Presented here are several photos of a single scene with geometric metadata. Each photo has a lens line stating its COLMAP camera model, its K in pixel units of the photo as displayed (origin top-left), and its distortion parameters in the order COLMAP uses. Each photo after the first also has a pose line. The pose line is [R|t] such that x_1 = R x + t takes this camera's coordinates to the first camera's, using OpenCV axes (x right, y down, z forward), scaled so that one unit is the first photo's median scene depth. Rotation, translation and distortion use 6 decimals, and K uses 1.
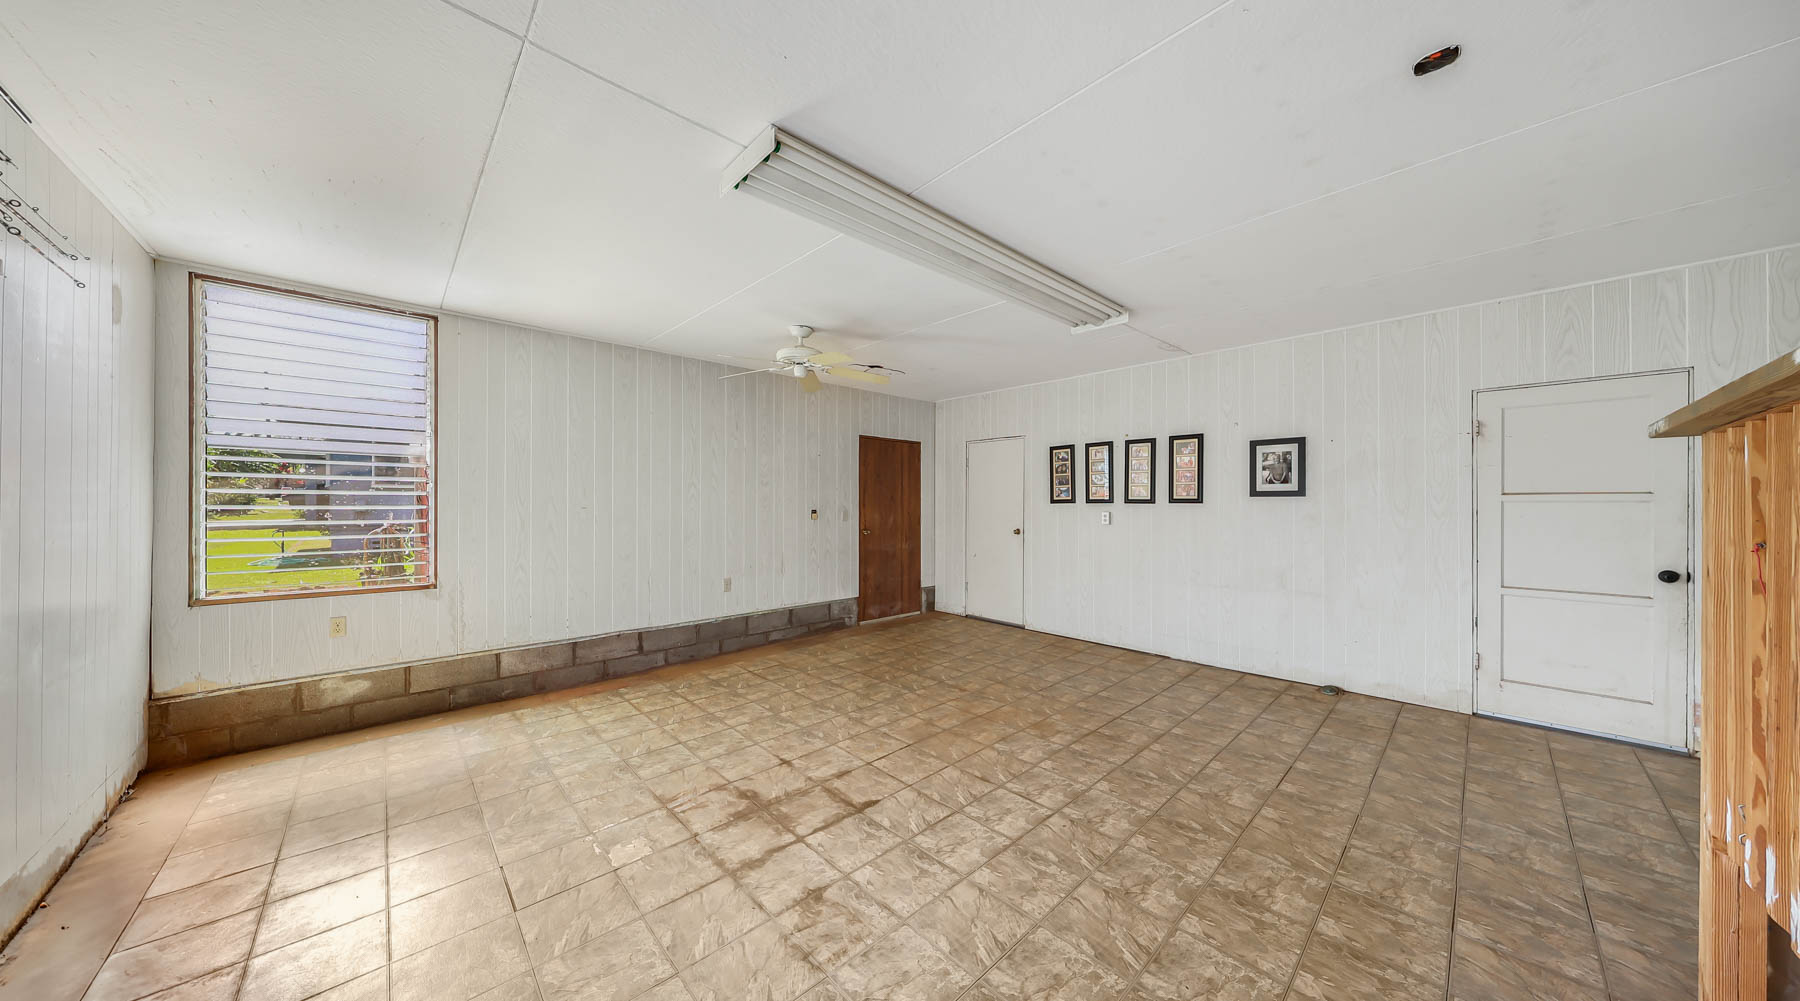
lens RADIAL K [[554.4, 0, 898.2], [0, 554.4, 500.9], [0, 0, 1]] dist [0.000916, 0.000056]
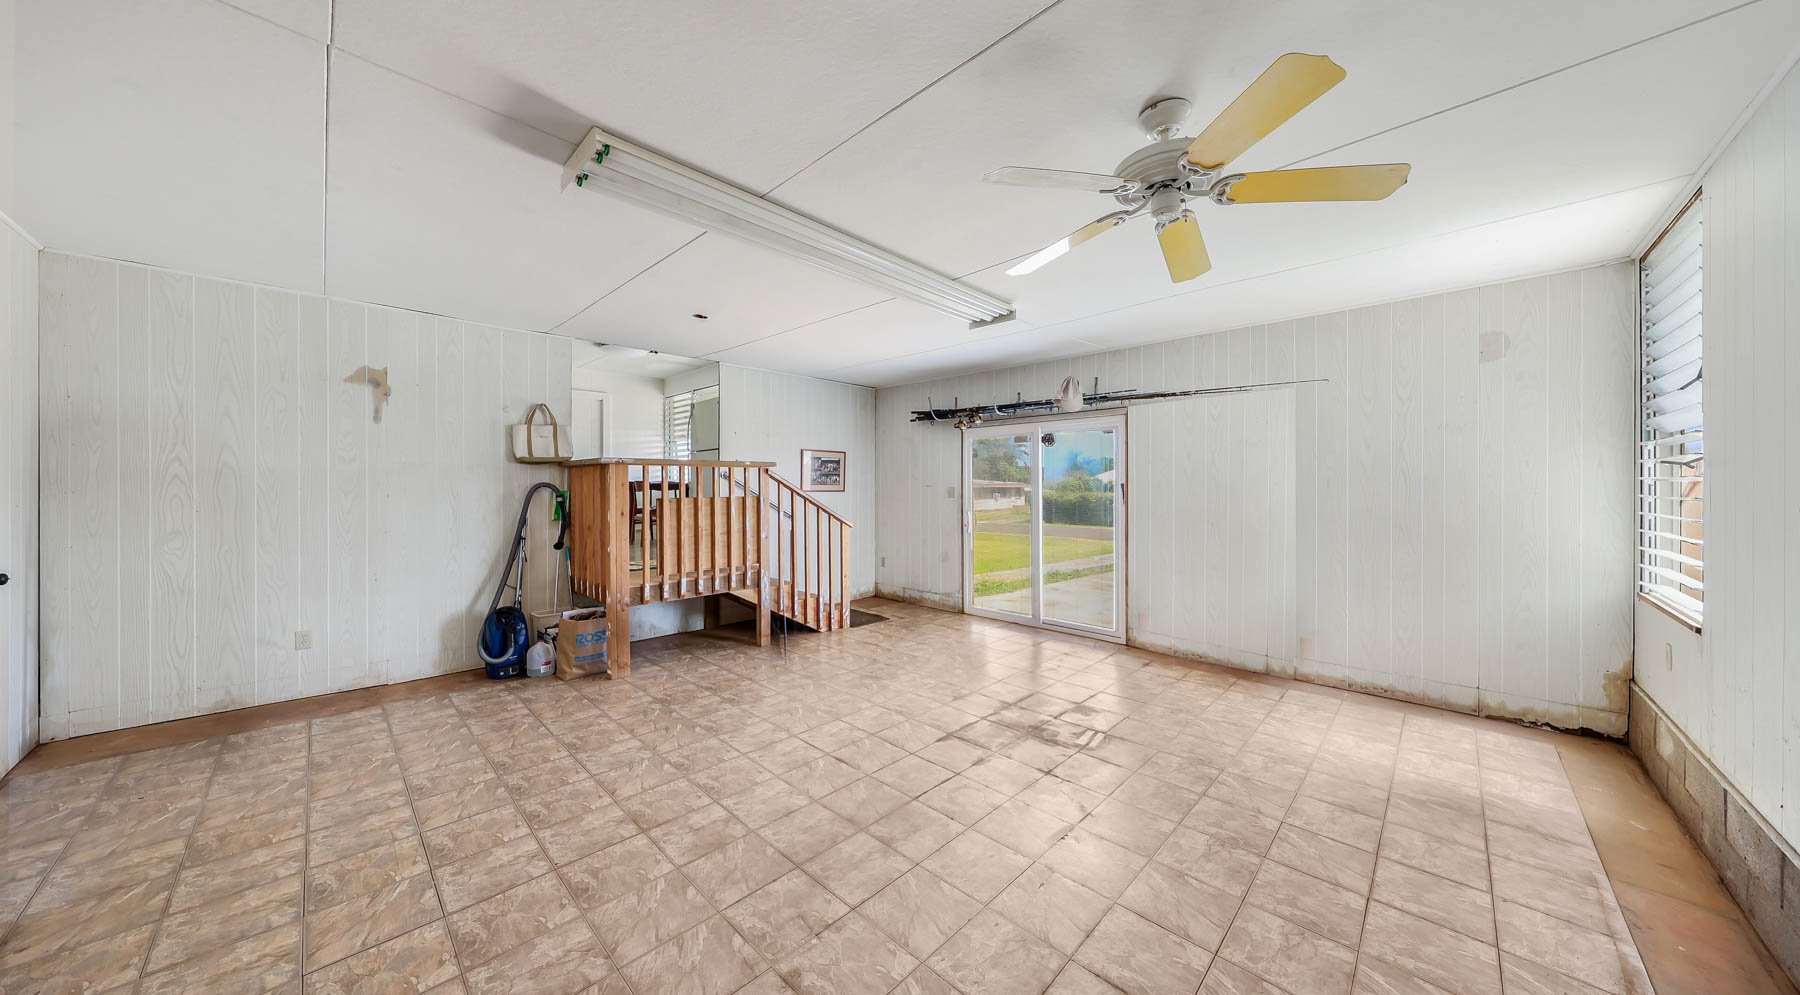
lens RADIAL K [[554.4, 0, 902.6], [0, 554.4, 489.1], [0, 0, 1]] dist [0.000916, 0.000056]
pose [[-0.999079, -0.003029, -0.042791, 0.084869], [-0.003097, 0.999994, 0.001527, -0.001835], [0.042786, 0.001659, -0.999083, 2.045193]]
